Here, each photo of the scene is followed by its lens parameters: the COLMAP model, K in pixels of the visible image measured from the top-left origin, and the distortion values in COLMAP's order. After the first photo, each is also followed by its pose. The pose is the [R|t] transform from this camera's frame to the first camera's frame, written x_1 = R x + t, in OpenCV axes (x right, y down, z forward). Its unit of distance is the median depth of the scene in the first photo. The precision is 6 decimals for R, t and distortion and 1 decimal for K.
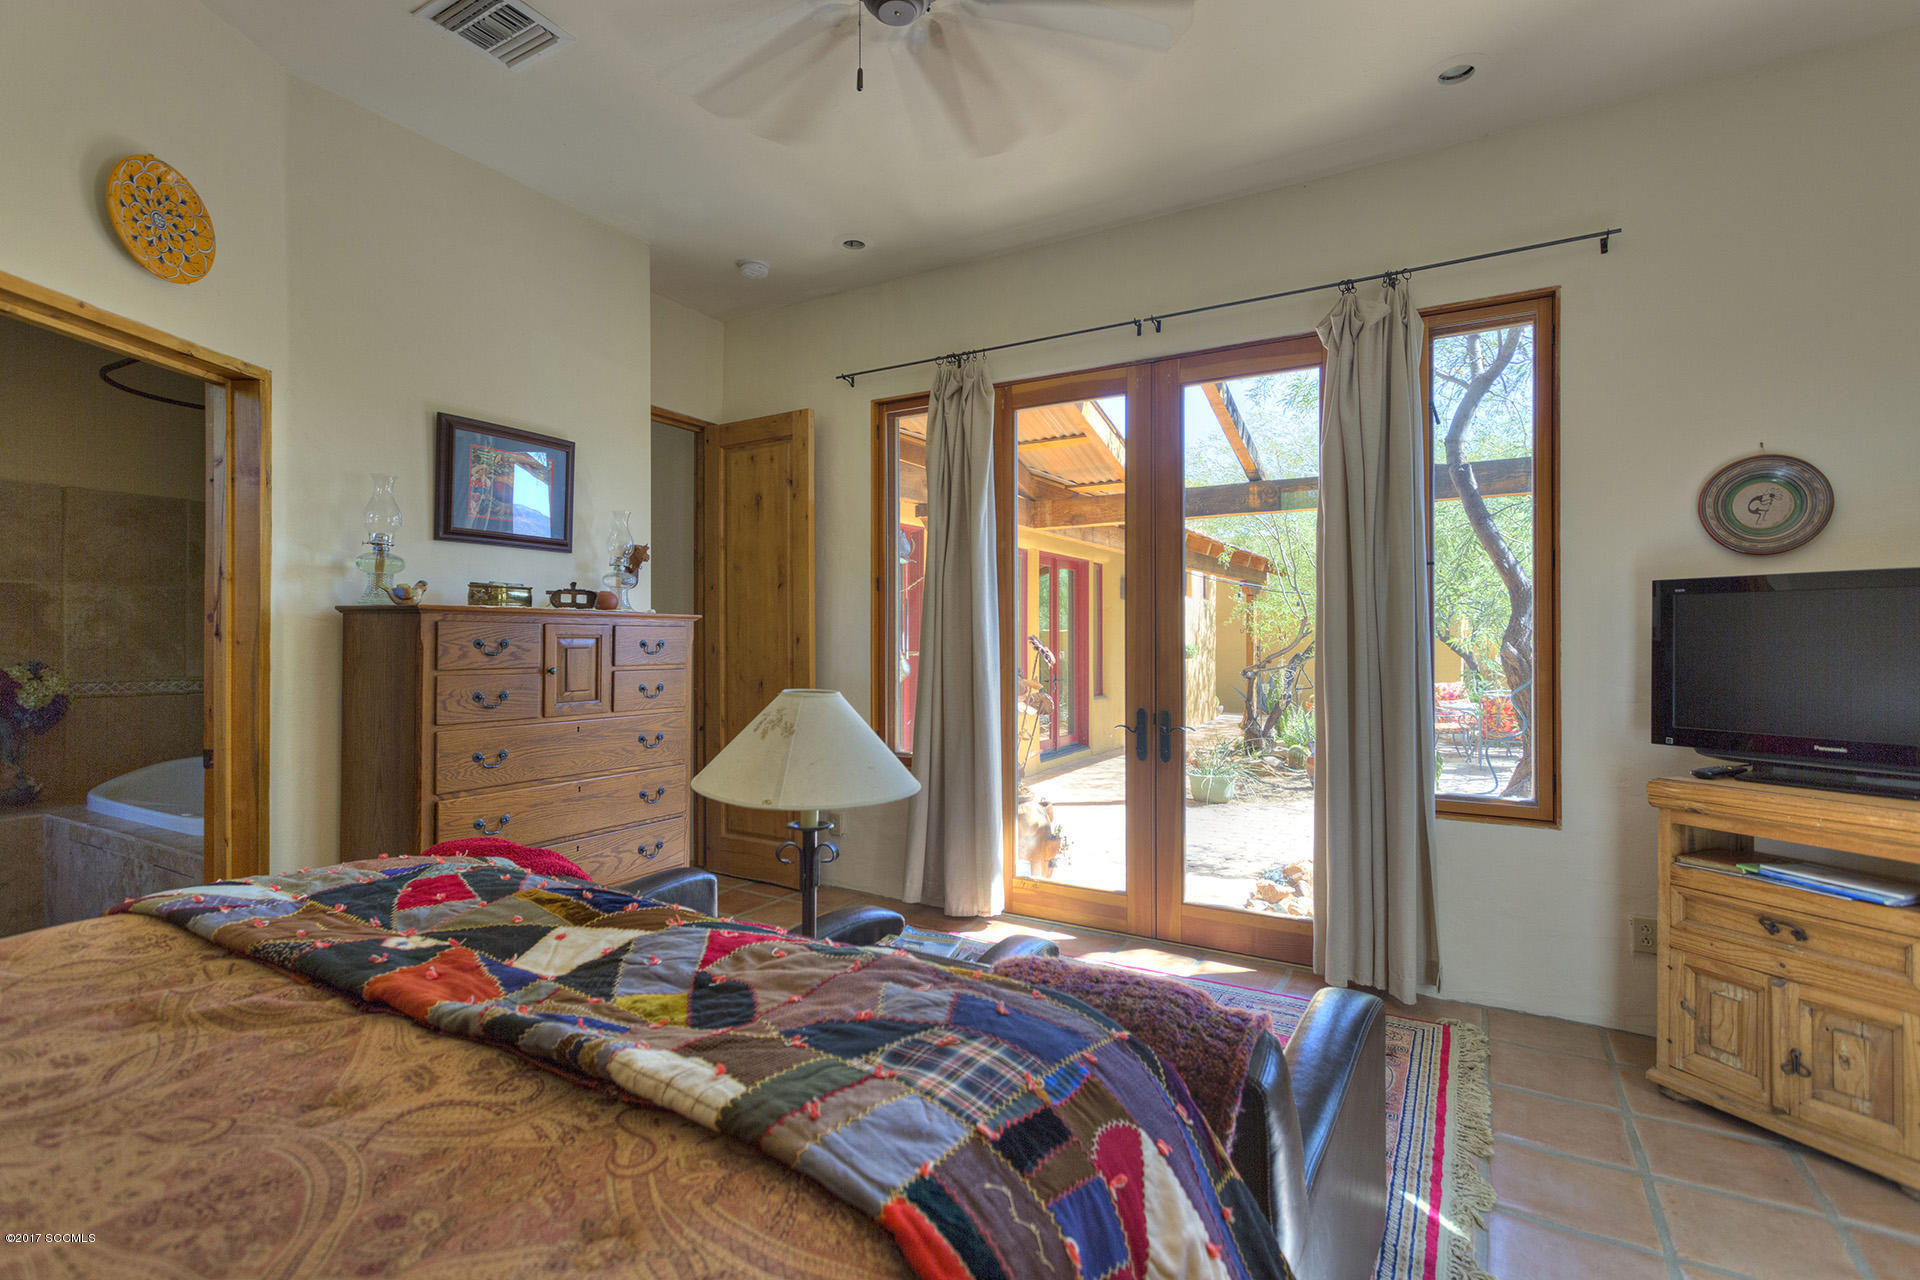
lens RADIAL K [[892.4, 0, 964.8], [0, 892.4, 632.0], [0, 0, 1]] dist [0.002698, 0.000973]
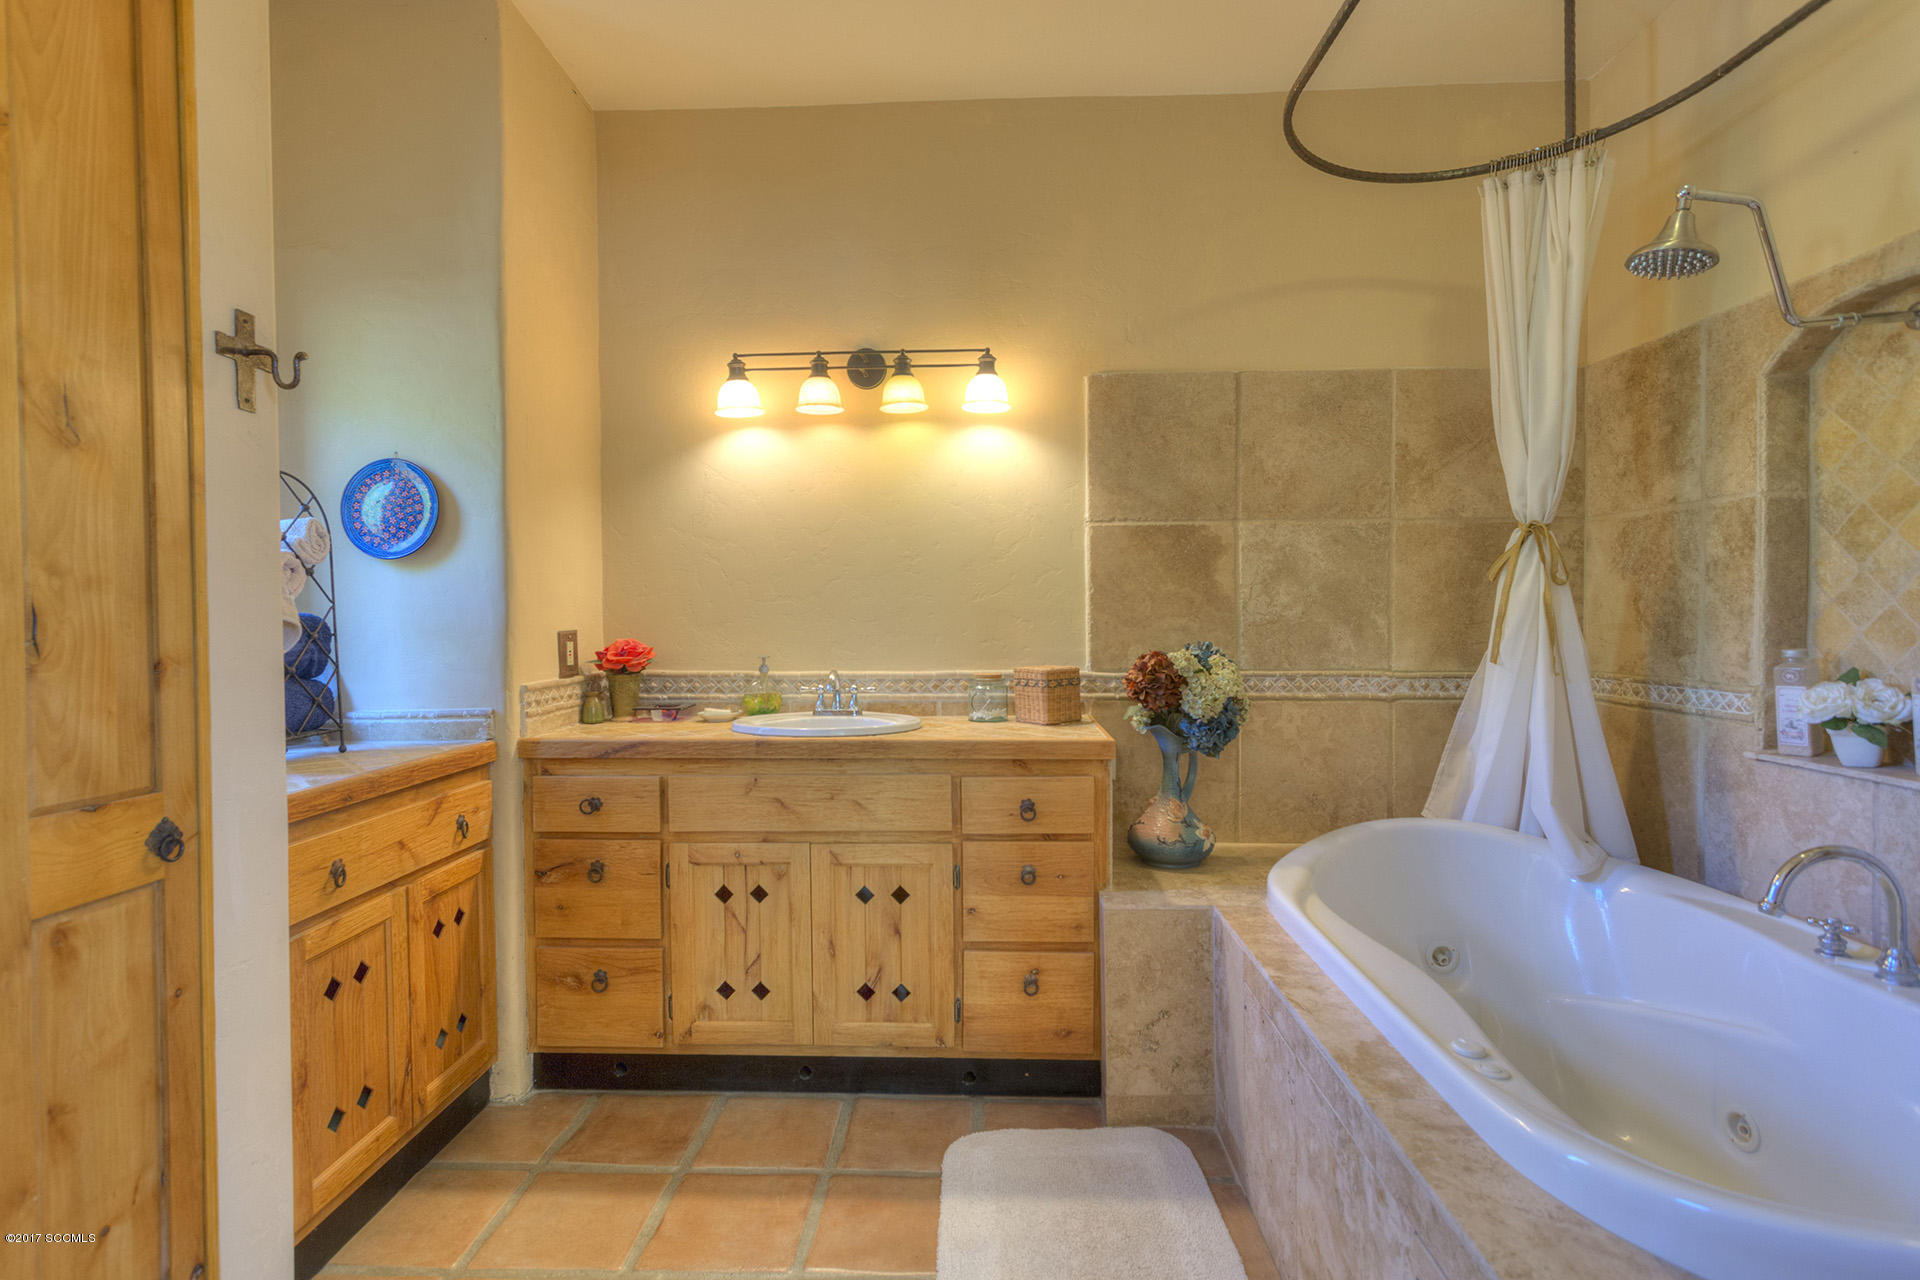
lens RADIAL K [[892.4, 0, 965.1], [0, 892.4, 639.2], [0, 0, 1]] dist [0.002698, 0.000973]
pose [[0.456174, 0.016060, -0.889746, -0.519802], [0.011747, 0.999641, 0.024067, 0.012985], [0.889813, -0.021430, 0.455822, 0.528133]]
